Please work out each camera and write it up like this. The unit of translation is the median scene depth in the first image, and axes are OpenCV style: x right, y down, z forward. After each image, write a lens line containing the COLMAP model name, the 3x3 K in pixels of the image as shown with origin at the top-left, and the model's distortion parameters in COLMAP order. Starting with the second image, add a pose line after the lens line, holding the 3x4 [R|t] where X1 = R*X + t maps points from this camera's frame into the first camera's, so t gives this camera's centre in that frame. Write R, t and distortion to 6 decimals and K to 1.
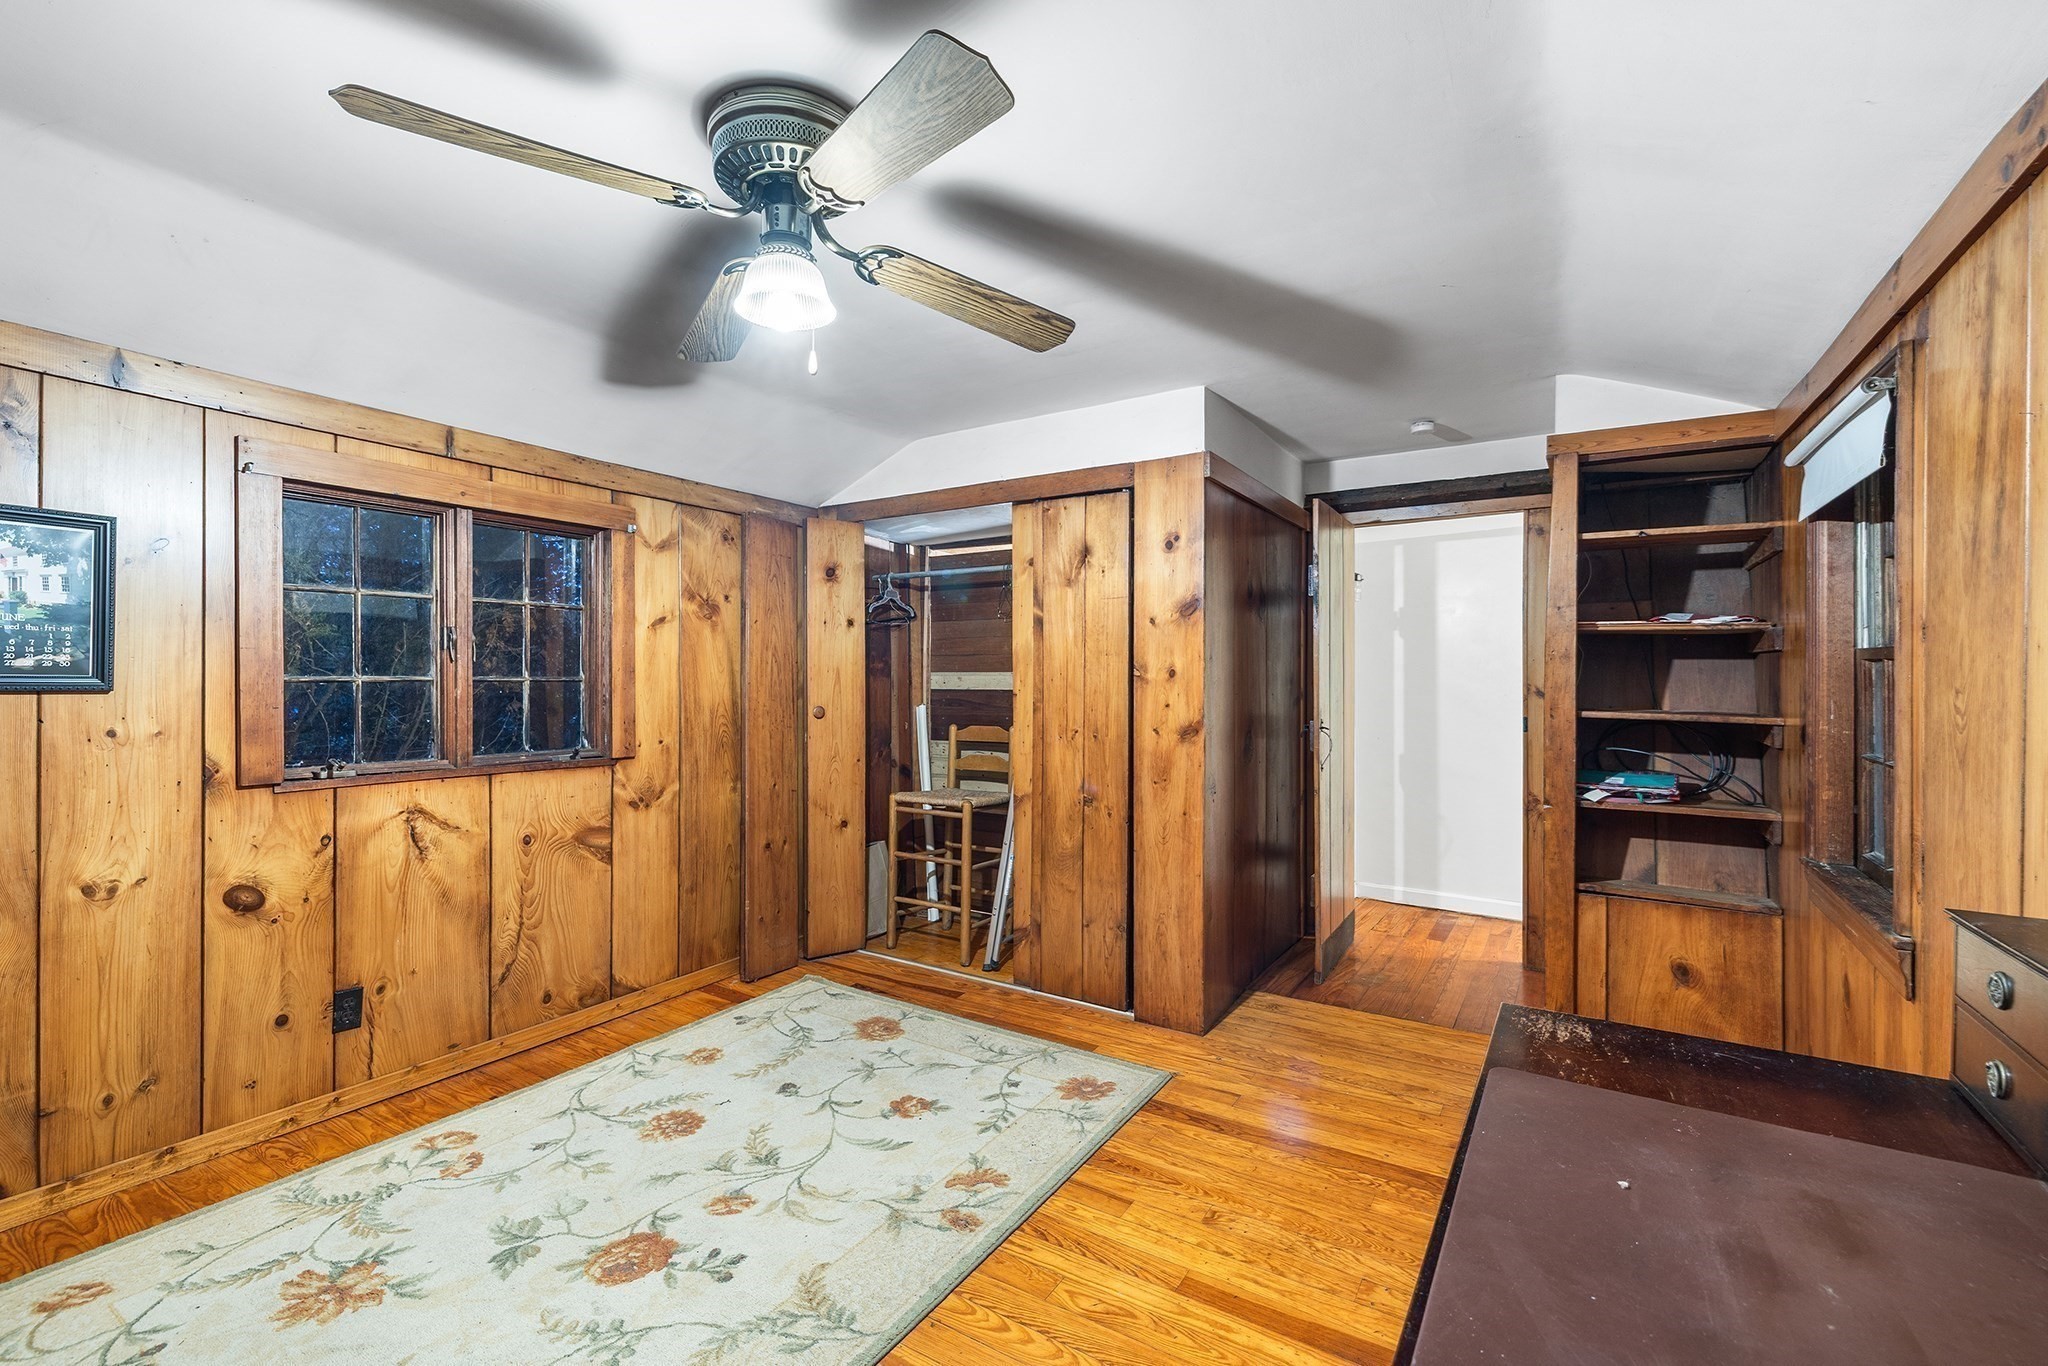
lens RADIAL K [[883.1, 0, 1012.6], [0, 883.1, 676.8], [0, 0, 1]] dist [-0.001538, -0.000583]
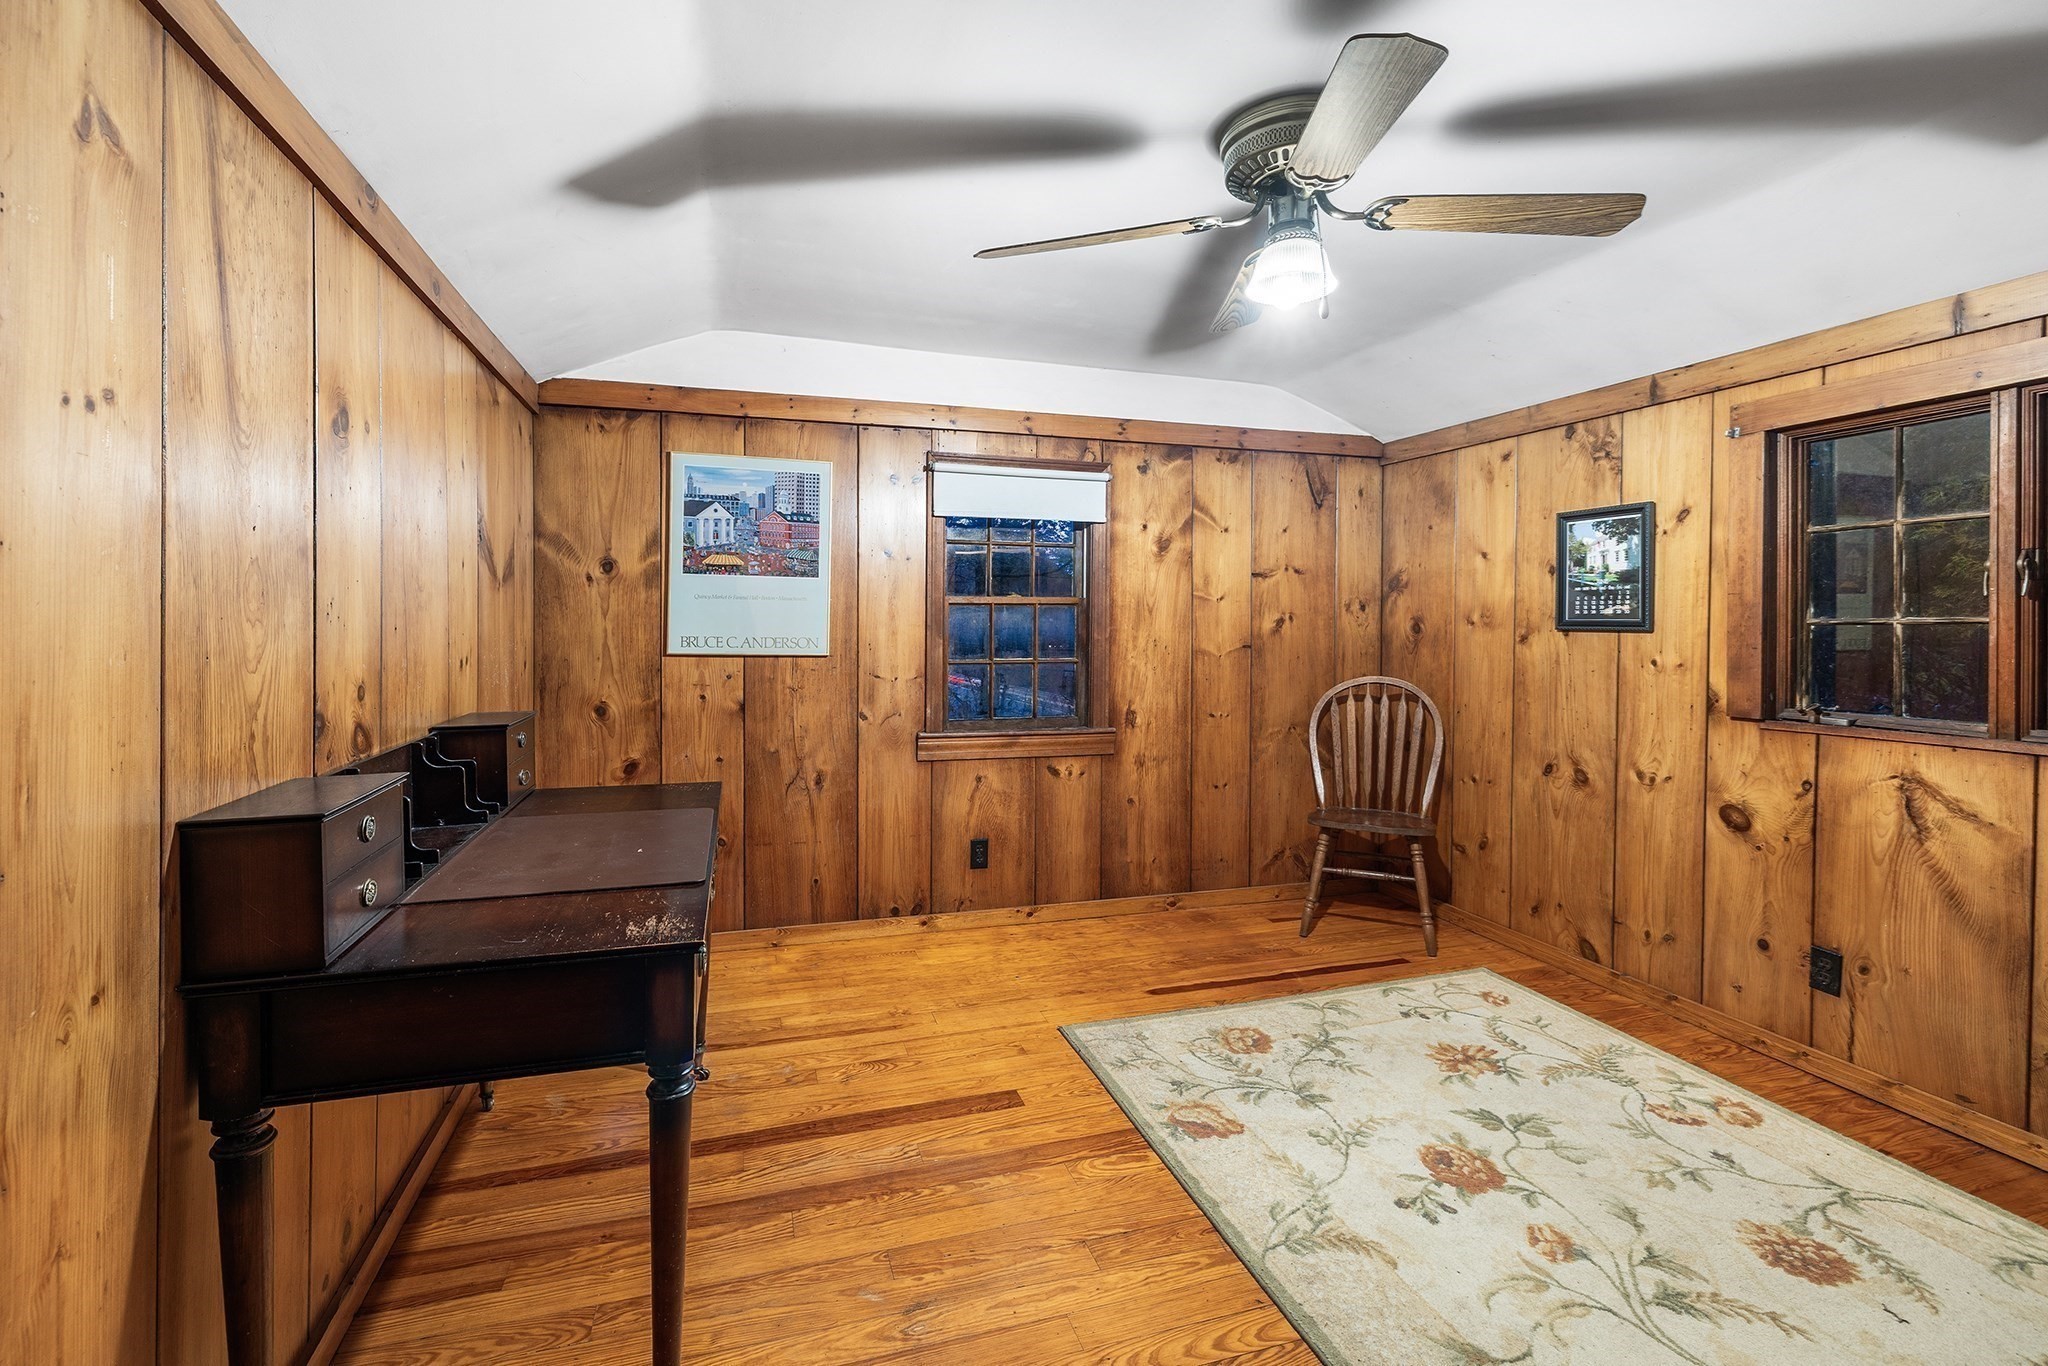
lens RADIAL K [[918.8, 0, 1012.8], [0, 918.8, 622.6], [0, 0, 1]] dist [-0.000034, 0.000096]
pose [[-0.647890, -0.008339, -0.761688, 0.620544], [-0.001909, 0.999955, -0.009324, 0.016876], [0.761731, -0.004586, -0.647877, 1.075224]]
